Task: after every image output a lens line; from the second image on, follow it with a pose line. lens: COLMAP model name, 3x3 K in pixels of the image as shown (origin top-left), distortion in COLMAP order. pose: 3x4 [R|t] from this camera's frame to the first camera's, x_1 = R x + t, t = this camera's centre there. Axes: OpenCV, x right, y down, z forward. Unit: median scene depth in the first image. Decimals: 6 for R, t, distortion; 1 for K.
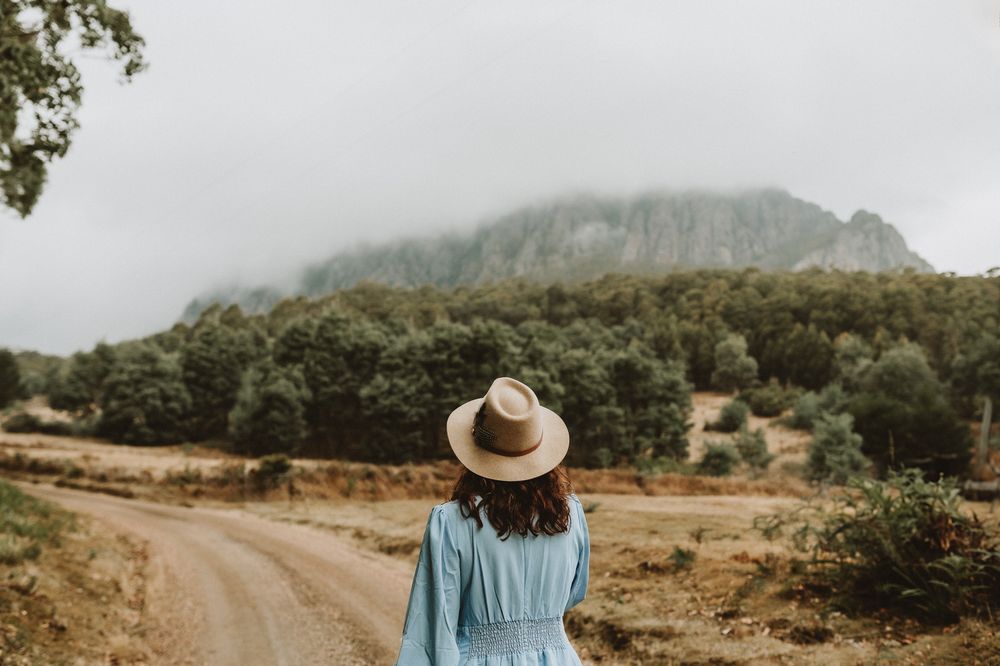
lens RADIAL K [[953.5, 0, 500.0], [0, 953.5, 333.0], [0, 0, 1]] dist [-0.044939, 0.009159]
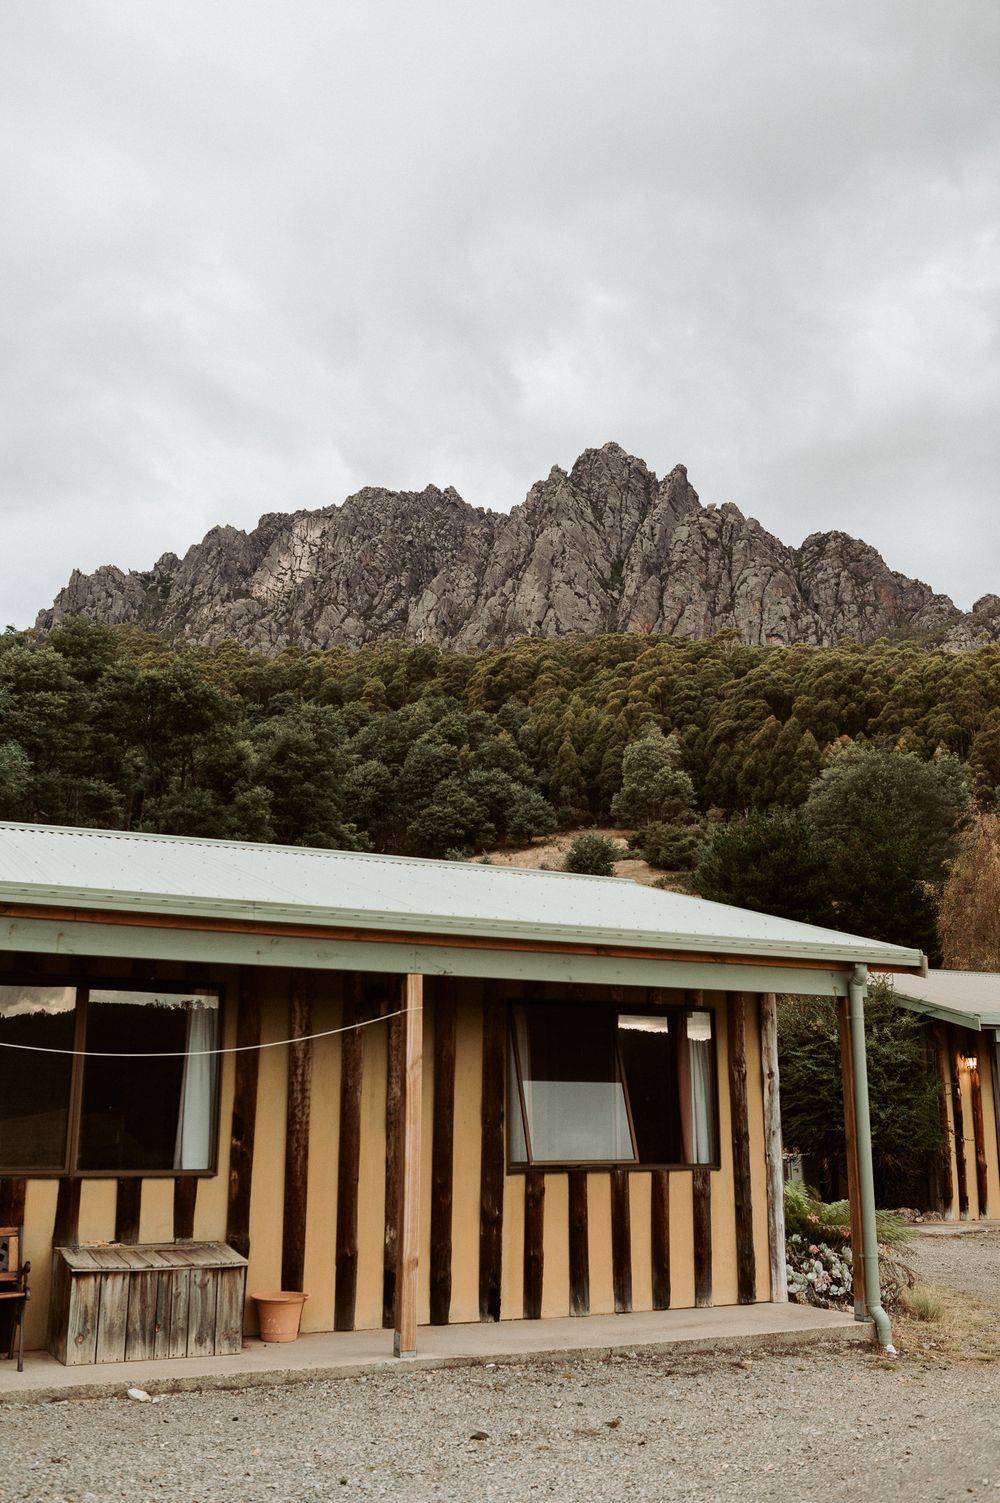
lens RADIAL K [[1425.3, 0, 500.0], [0, 1425.3, 751.5], [0, 0, 1]] dist [-0.058325, 0.110000]
pose [[0.997659, 0.063626, 0.025076, 0.149159], [-0.063471, 0.997960, -0.006912, 0.030063], [-0.025464, 0.005304, 0.999662, 0.175166]]
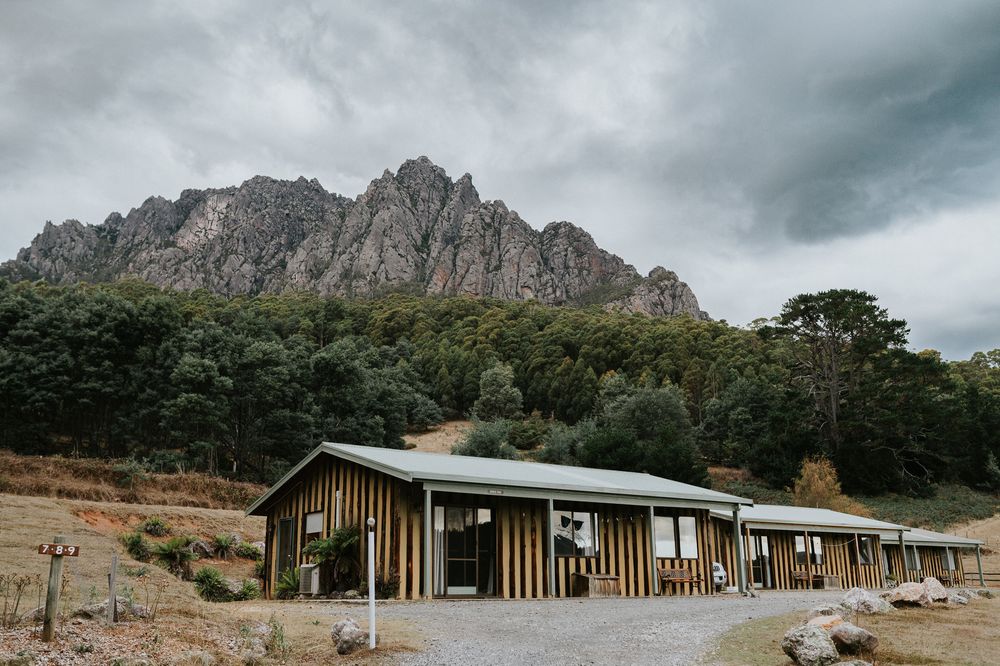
lens RADIAL K [[948.3, 0, 500.0], [0, 948.3, 333.0], [0, 0, 1]] dist [-0.058325, 0.110000]
pose [[0.975850, 0.094463, 0.196961, 0.061191], [-0.087621, 0.995217, -0.043191, 0.014847], [-0.200099, 0.024890, 0.979459, 0.074121]]
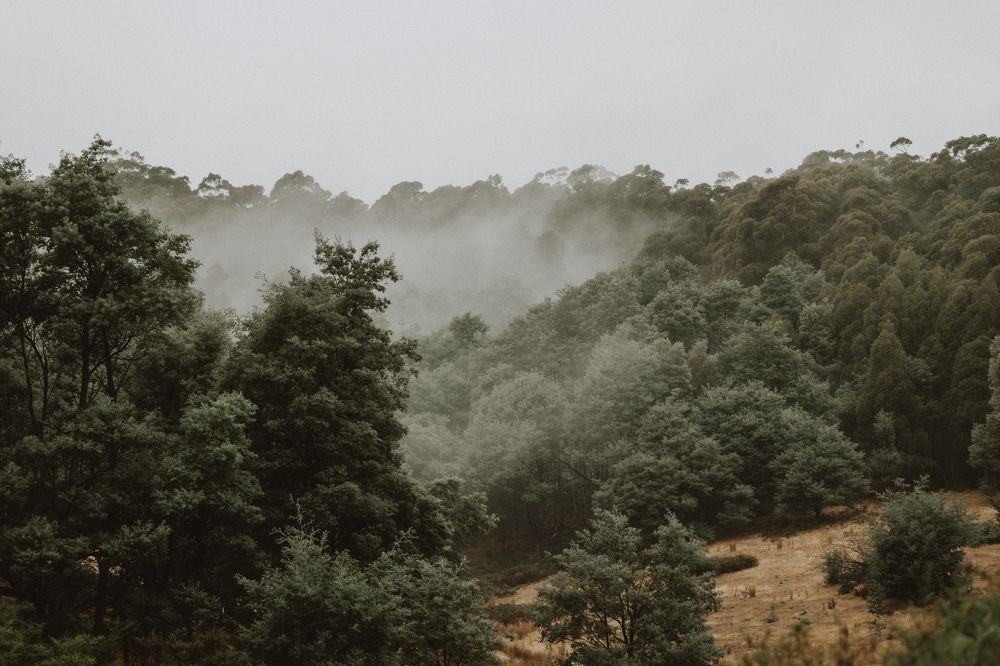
lens RADIAL K [[2525.5, 0, 500.0], [0, 2525.5, 333.0], [0, 0, 1]] dist [-0.171951, -0.640633]
pose [[0.994581, 0.040599, -0.095708, 0.166053], [-0.042375, 0.998964, -0.016598, 0.036099], [0.094935, 0.020563, 0.995271, 0.209878]]
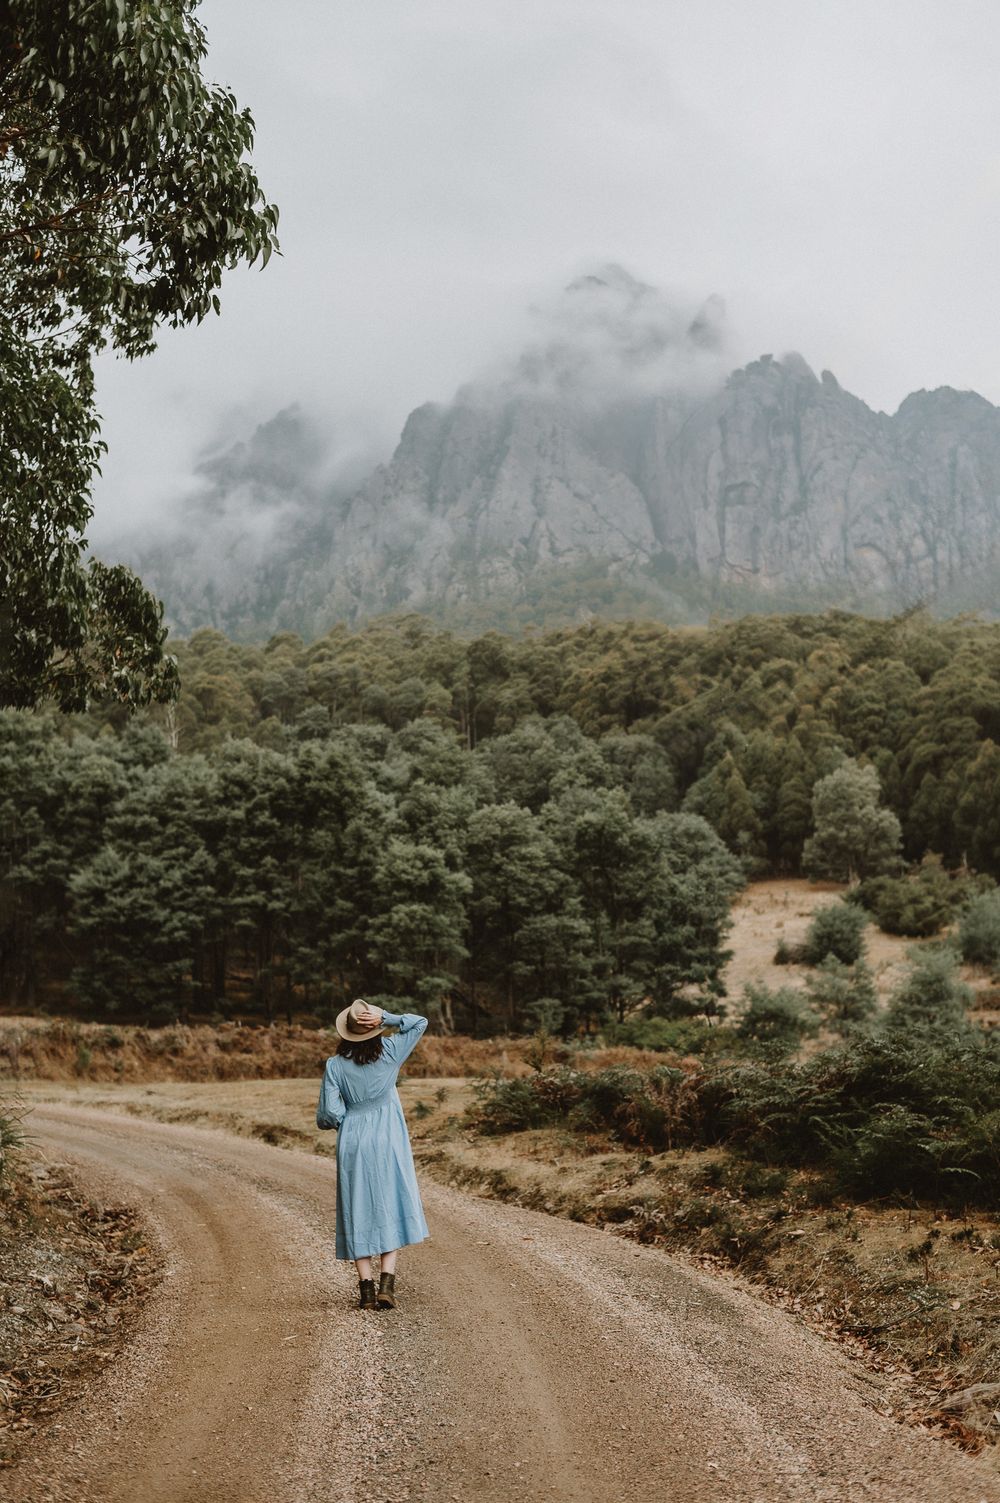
lens RADIAL K [[2166.3, 0, 500.0], [0, 2166.3, 751.5], [0, 0, 1]] dist [0.008711, 0.017185]
pose [[0.997961, 0.022115, 0.059870, 0.005105], [-0.022781, 0.999686, 0.010469, -0.011789], [-0.059619, -0.011811, 0.998151, -0.081552]]
